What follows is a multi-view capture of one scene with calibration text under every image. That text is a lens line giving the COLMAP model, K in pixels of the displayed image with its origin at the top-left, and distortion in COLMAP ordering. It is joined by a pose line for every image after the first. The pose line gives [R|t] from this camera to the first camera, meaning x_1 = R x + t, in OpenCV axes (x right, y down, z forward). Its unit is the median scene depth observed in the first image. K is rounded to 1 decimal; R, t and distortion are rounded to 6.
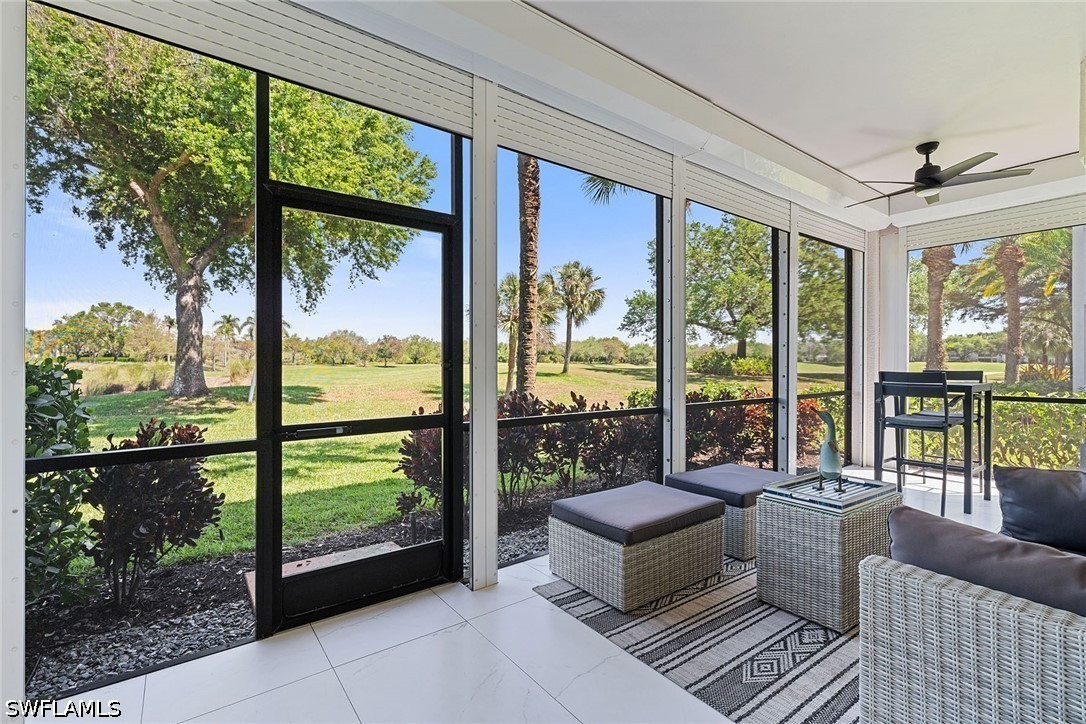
lens RADIAL K [[487.4, 0, 545.4], [0, 487.4, 361.7], [0, 0, 1]] dist [-0.013933, 0.003095]
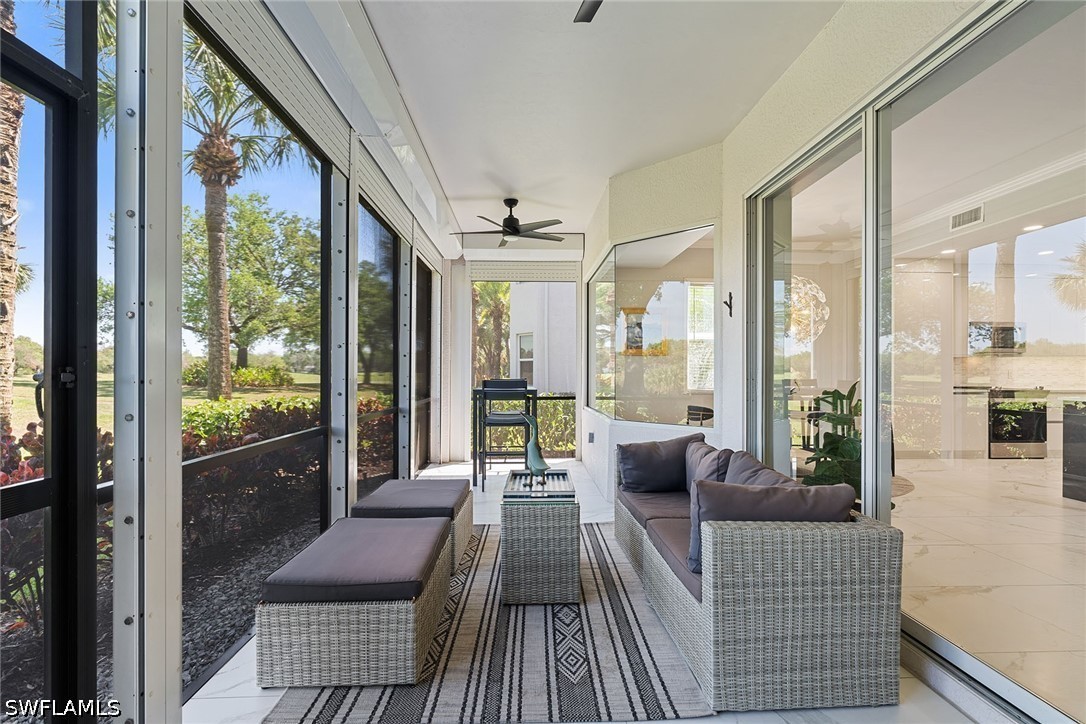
lens RADIAL K [[487.4, 0, 545.5], [0, 487.4, 370.1], [0, 0, 1]] dist [-0.013933, 0.003095]
pose [[0.566487, 0.004316, 0.824060, -0.362848], [-0.000584, 0.999988, -0.004837, 0.002941], [-0.824071, 0.002259, 0.566482, 0.356984]]
